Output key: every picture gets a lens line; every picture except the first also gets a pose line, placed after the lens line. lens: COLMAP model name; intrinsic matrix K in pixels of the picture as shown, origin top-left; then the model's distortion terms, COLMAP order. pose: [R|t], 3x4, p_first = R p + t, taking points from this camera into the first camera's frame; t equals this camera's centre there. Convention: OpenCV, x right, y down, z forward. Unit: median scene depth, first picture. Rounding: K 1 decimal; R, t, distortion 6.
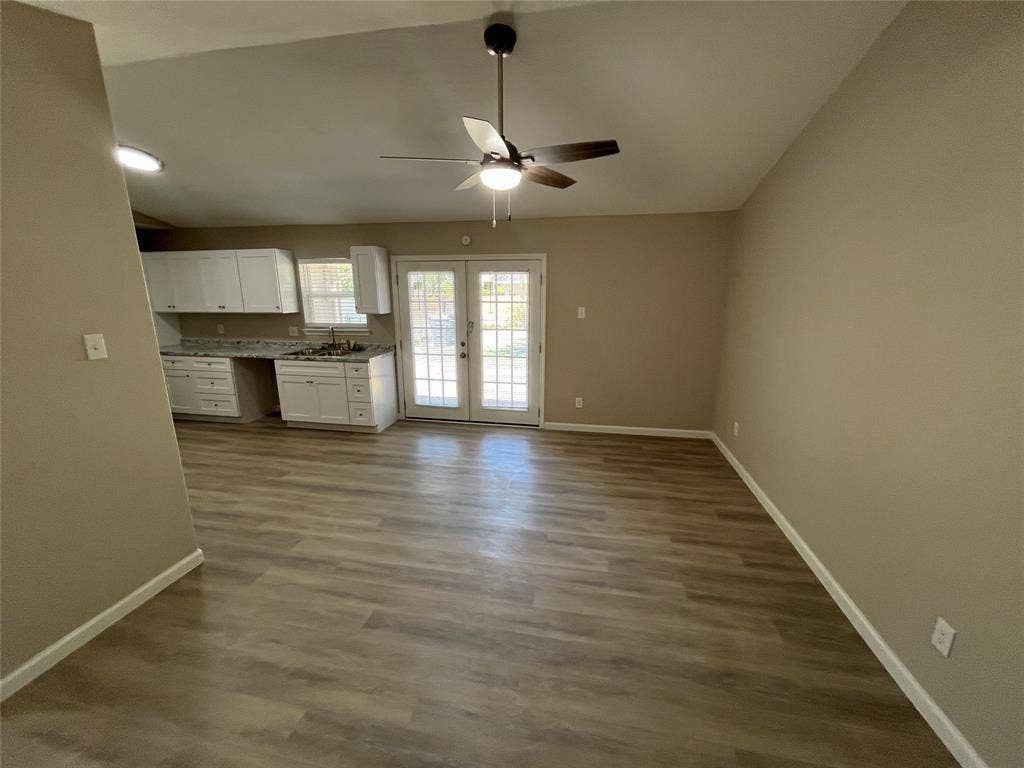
lens RADIAL K [[410.4, 0, 512.0], [0, 410.4, 384.0], [0, 0, 1]] dist [-0.000286, -0.000068]
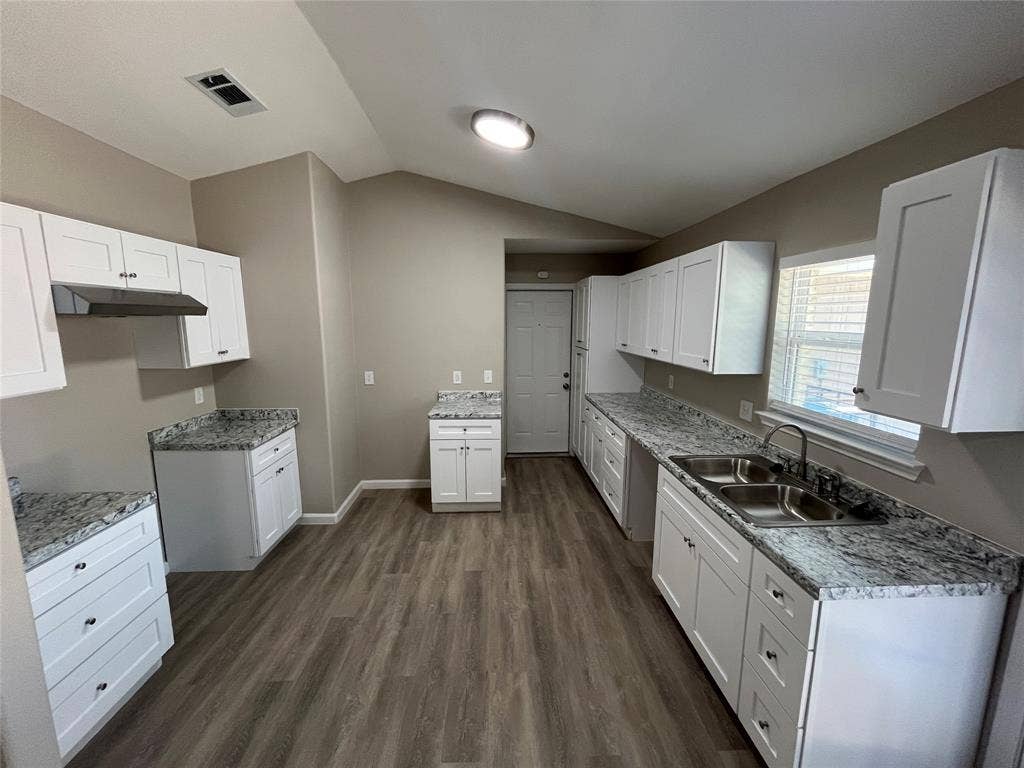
lens RADIAL K [[410.4, 0, 512.0], [0, 410.4, 384.0], [0, 0, 1]] dist [-0.000286, -0.000068]
pose [[0.208740, 0.155049, -0.965602, -0.135919], [-0.227515, 0.967961, 0.106244, -0.155605], [0.951139, 0.197512, 0.237328, 0.651822]]
